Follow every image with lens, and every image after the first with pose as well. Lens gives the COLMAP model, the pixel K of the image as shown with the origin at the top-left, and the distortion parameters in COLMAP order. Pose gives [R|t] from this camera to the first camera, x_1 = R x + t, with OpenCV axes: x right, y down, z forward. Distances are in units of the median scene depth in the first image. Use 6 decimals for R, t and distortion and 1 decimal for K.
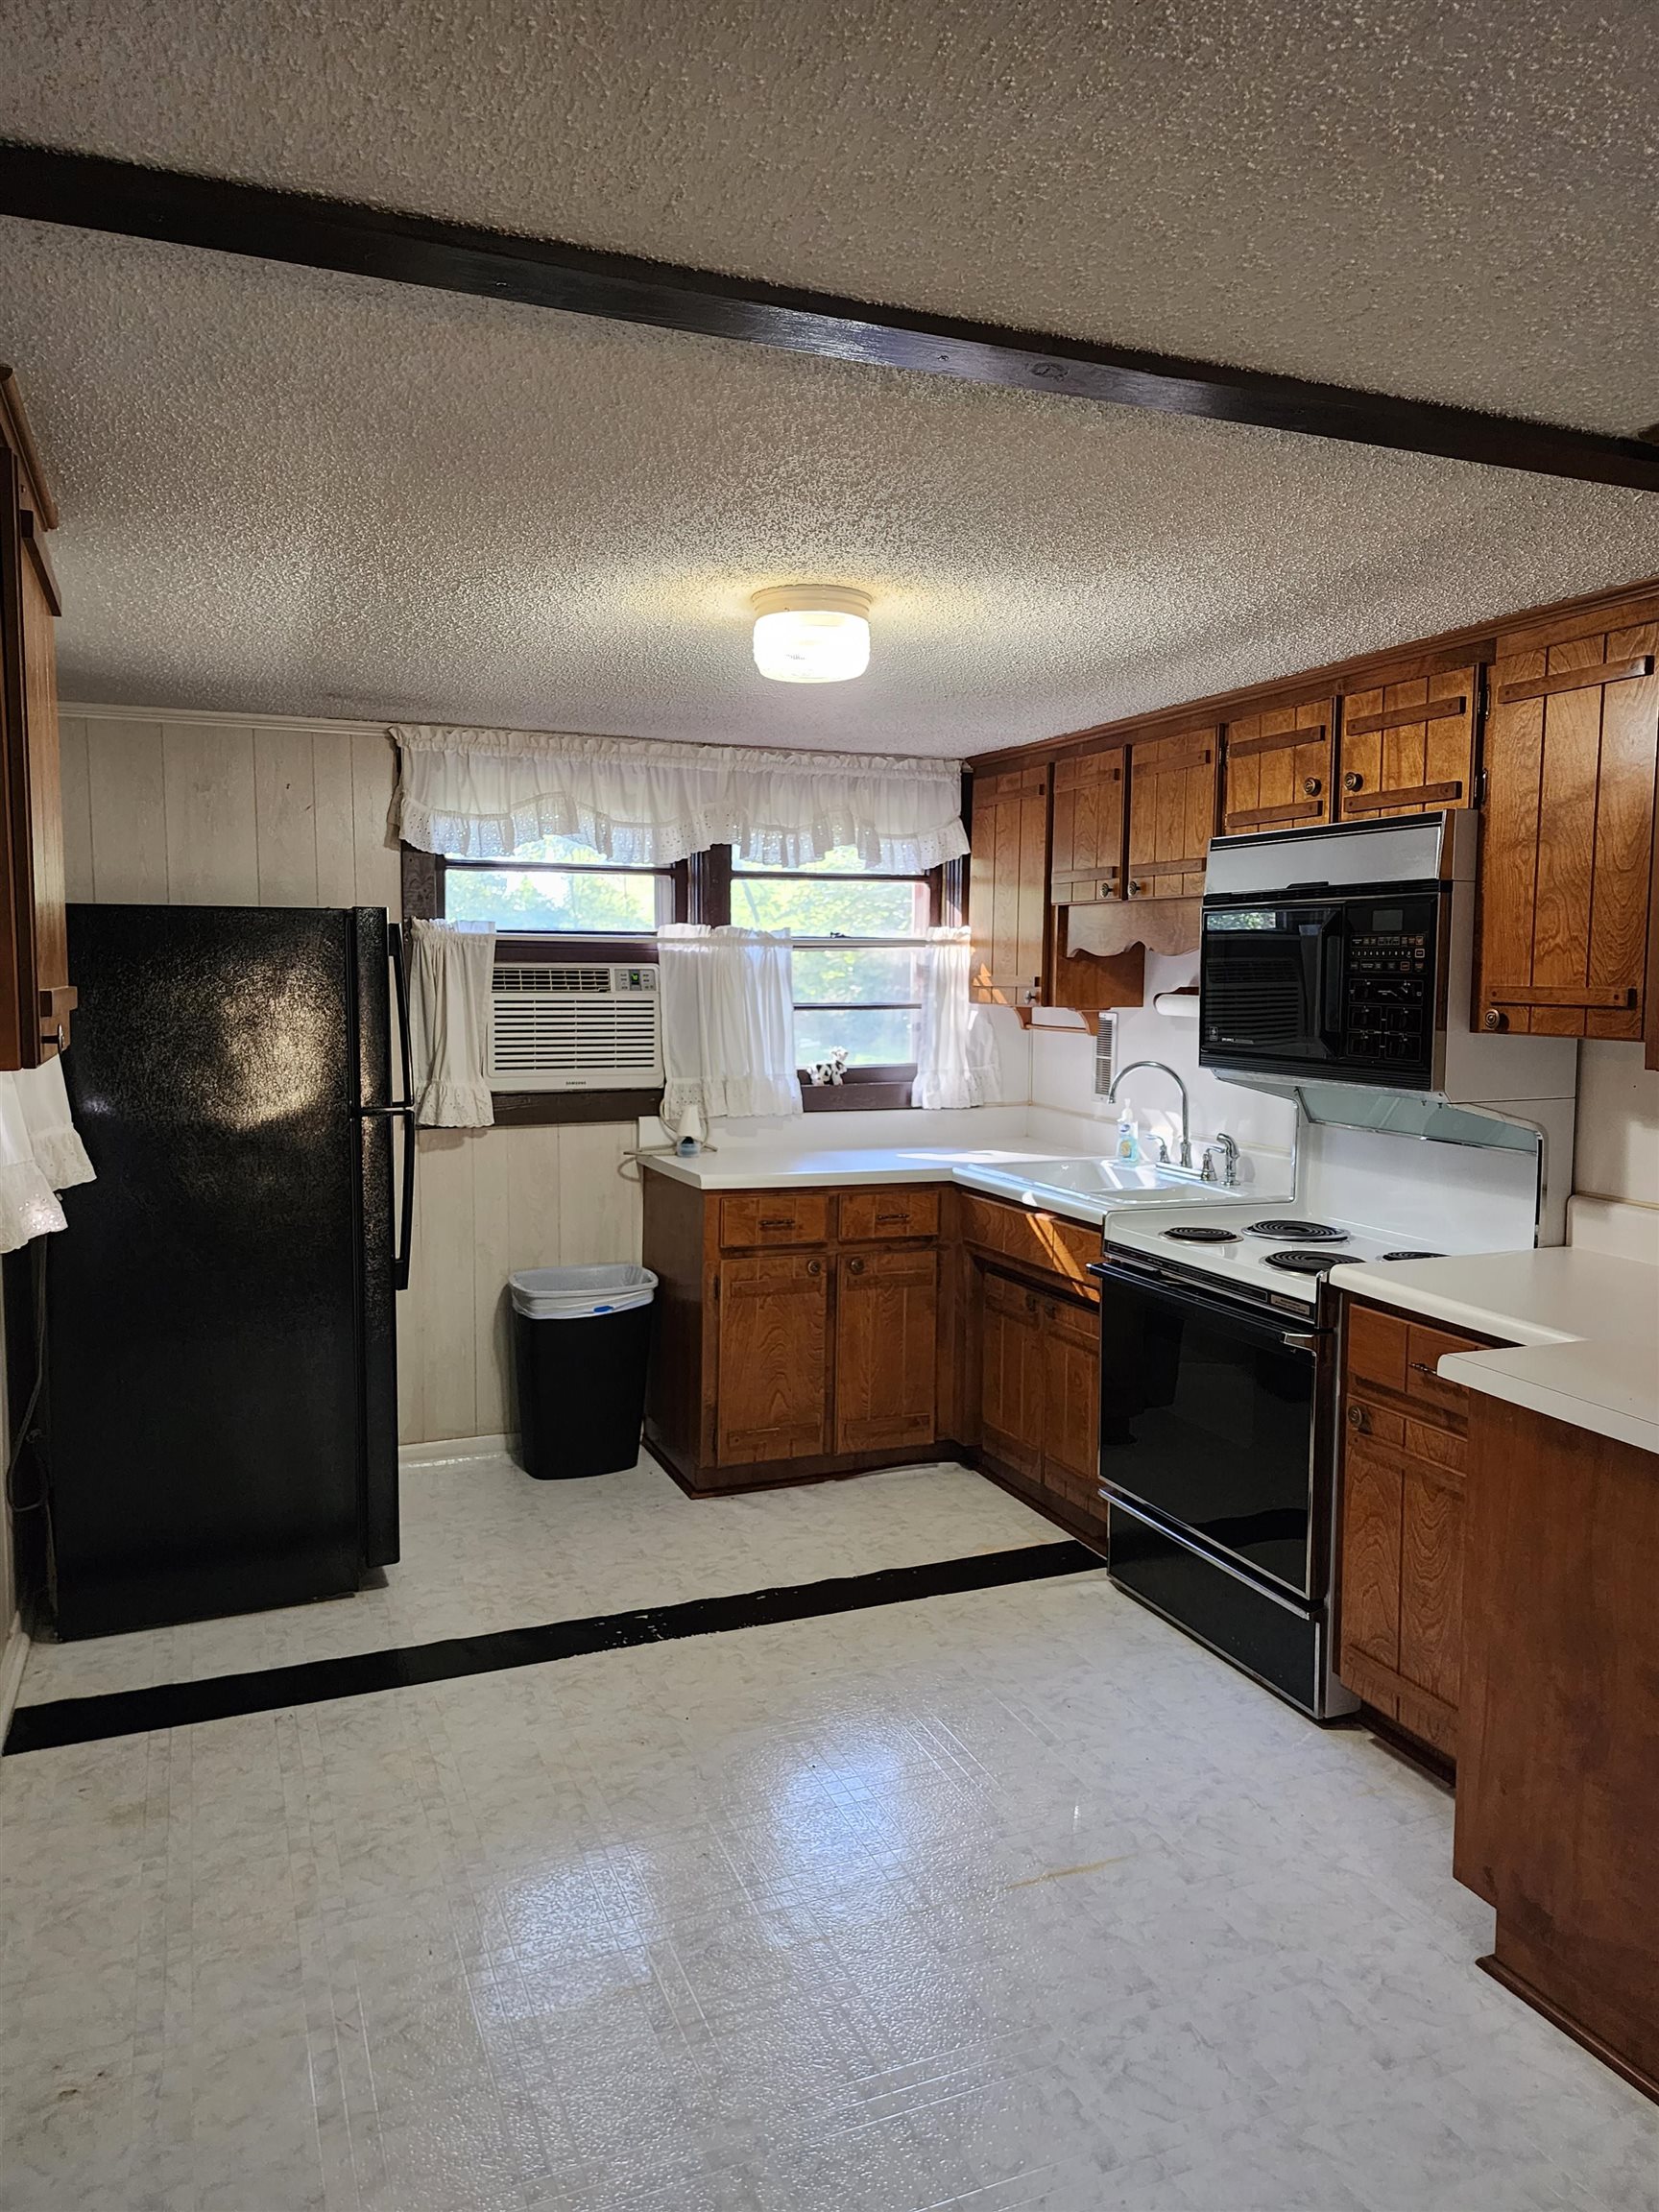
lens RADIAL K [[1517.3, 0, 827.8], [0, 1517.3, 1102.9], [0, 0, 1]] dist [0.073359, 0.000225]
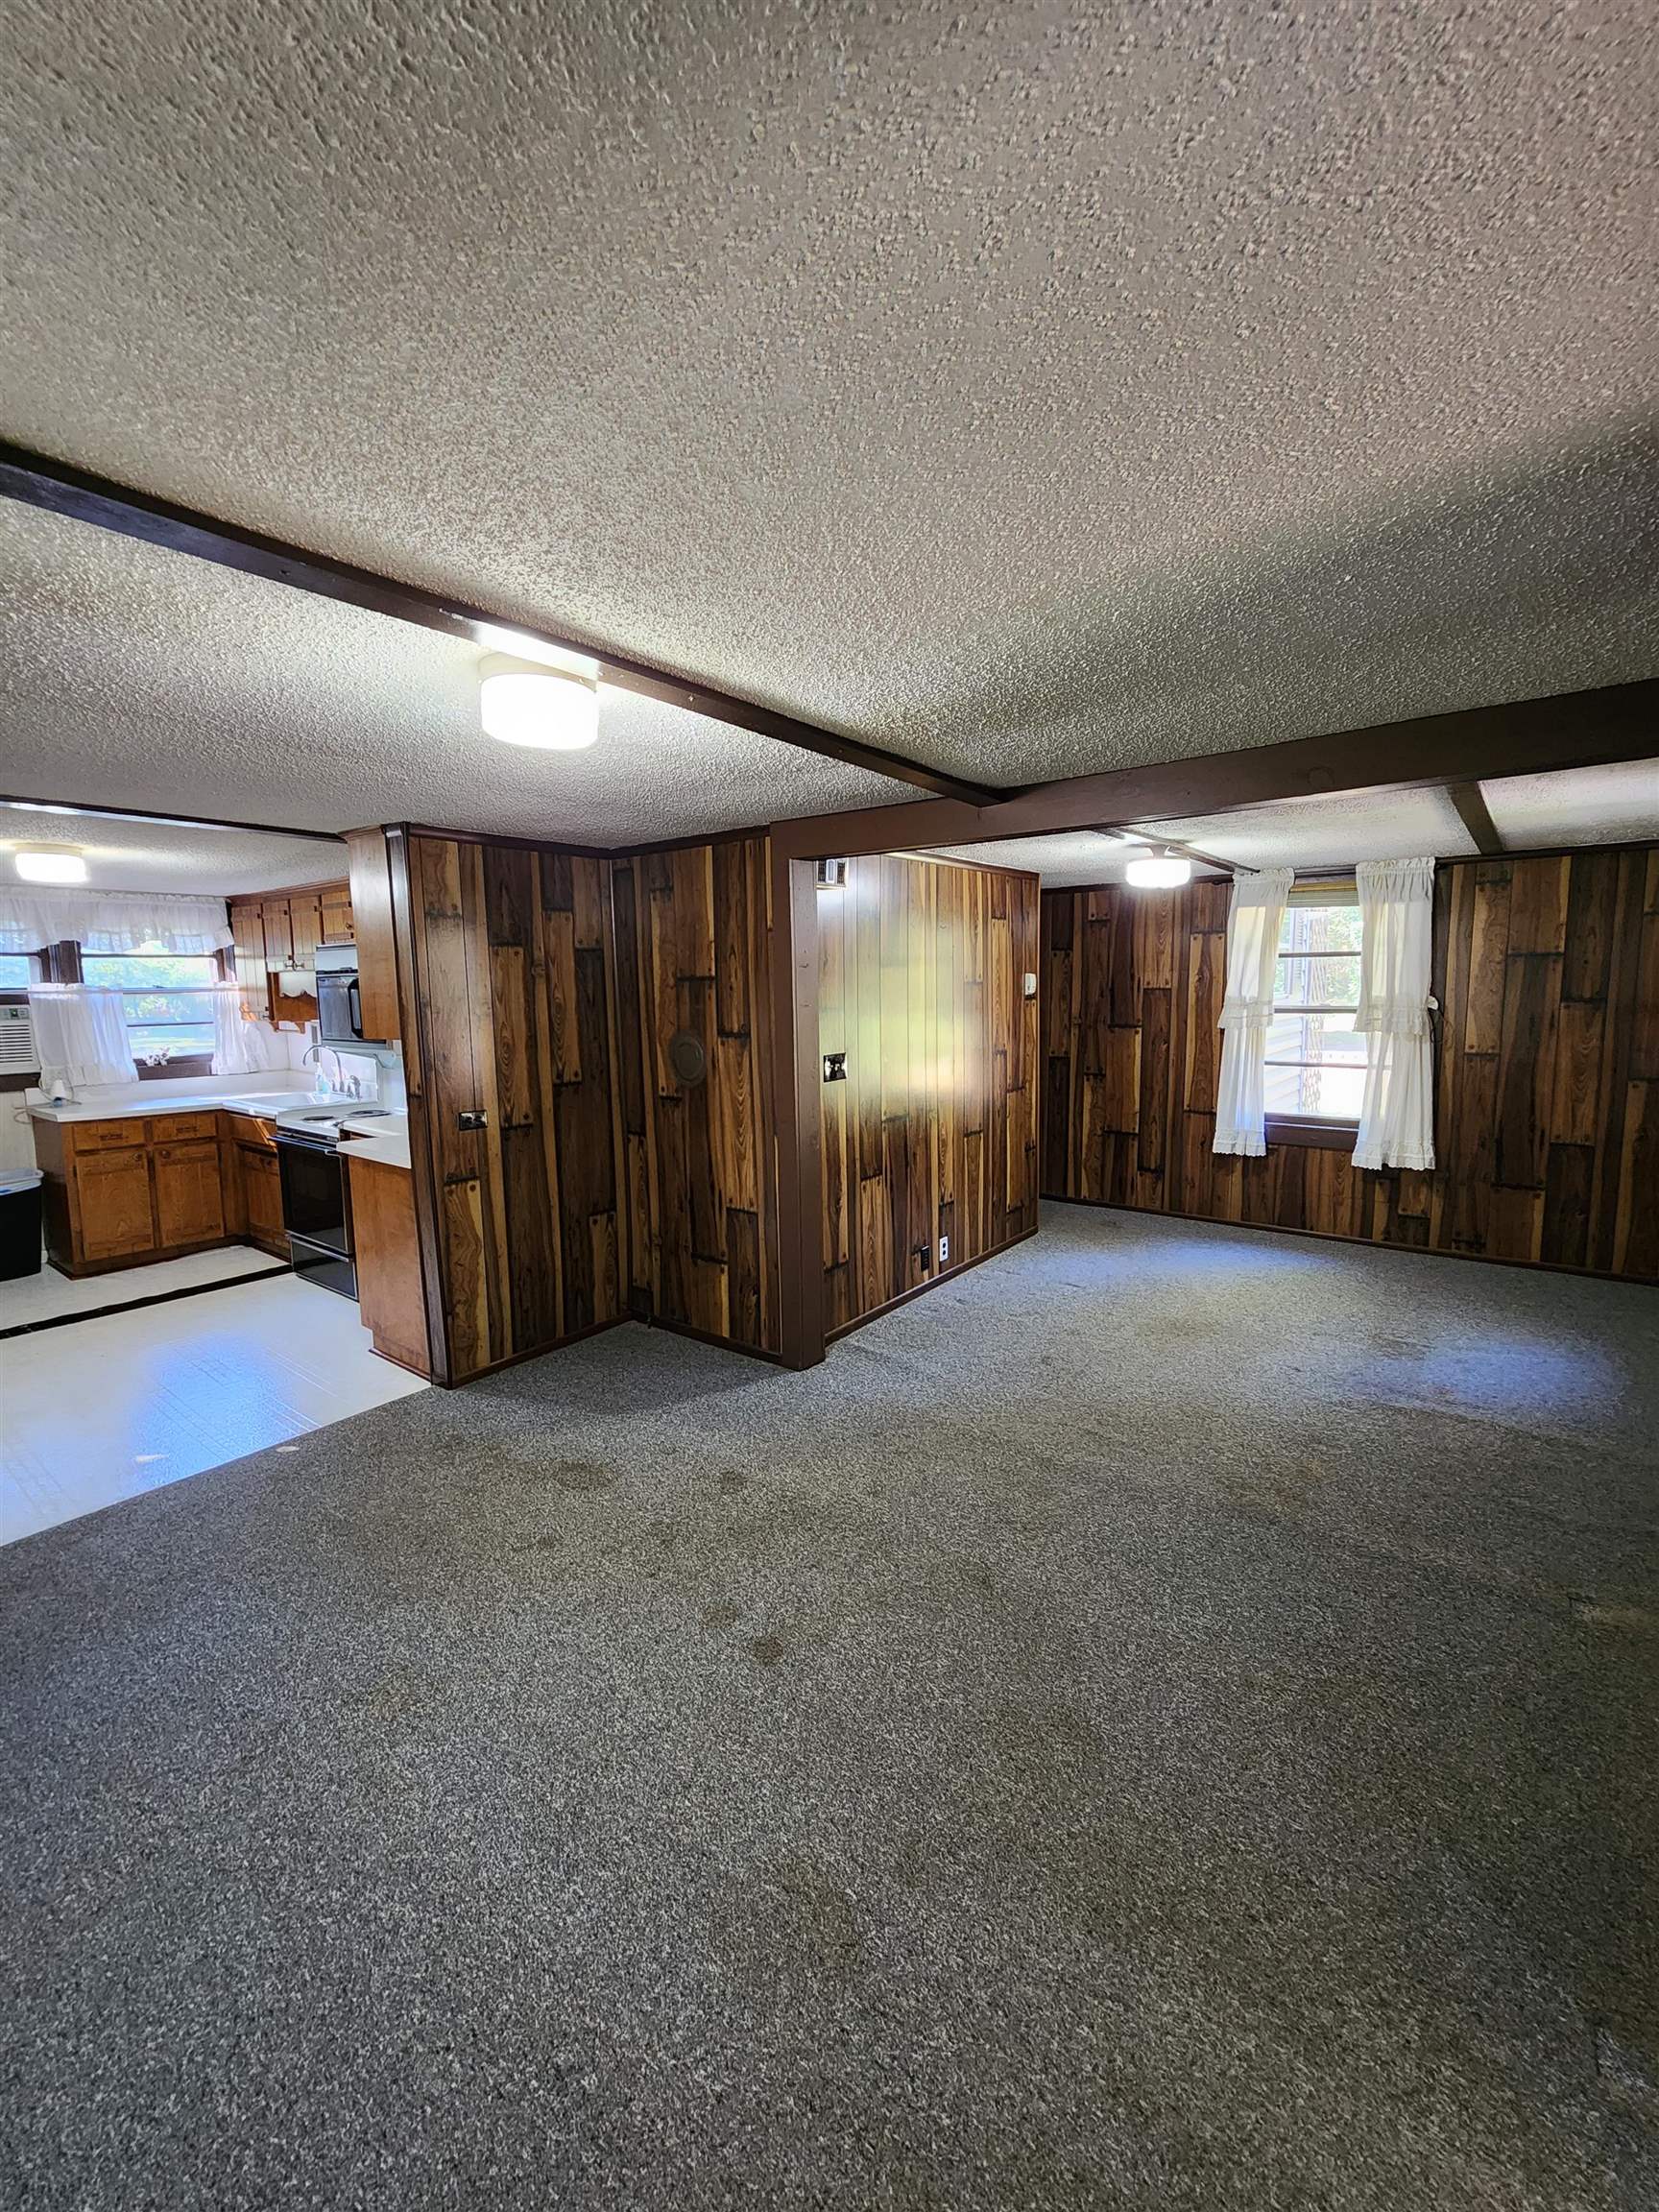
lens RADIAL K [[907.0, 0, 832.3], [0, 907.0, 1100.5], [0, 0, 1]] dist [-0.013835, -0.000129]
pose [[0.866987, -0.078354, 0.492132, 0.192327], [0.061280, 0.996829, 0.050753, 0.028948], [-0.494548, -0.013845, 0.869040, -0.441510]]
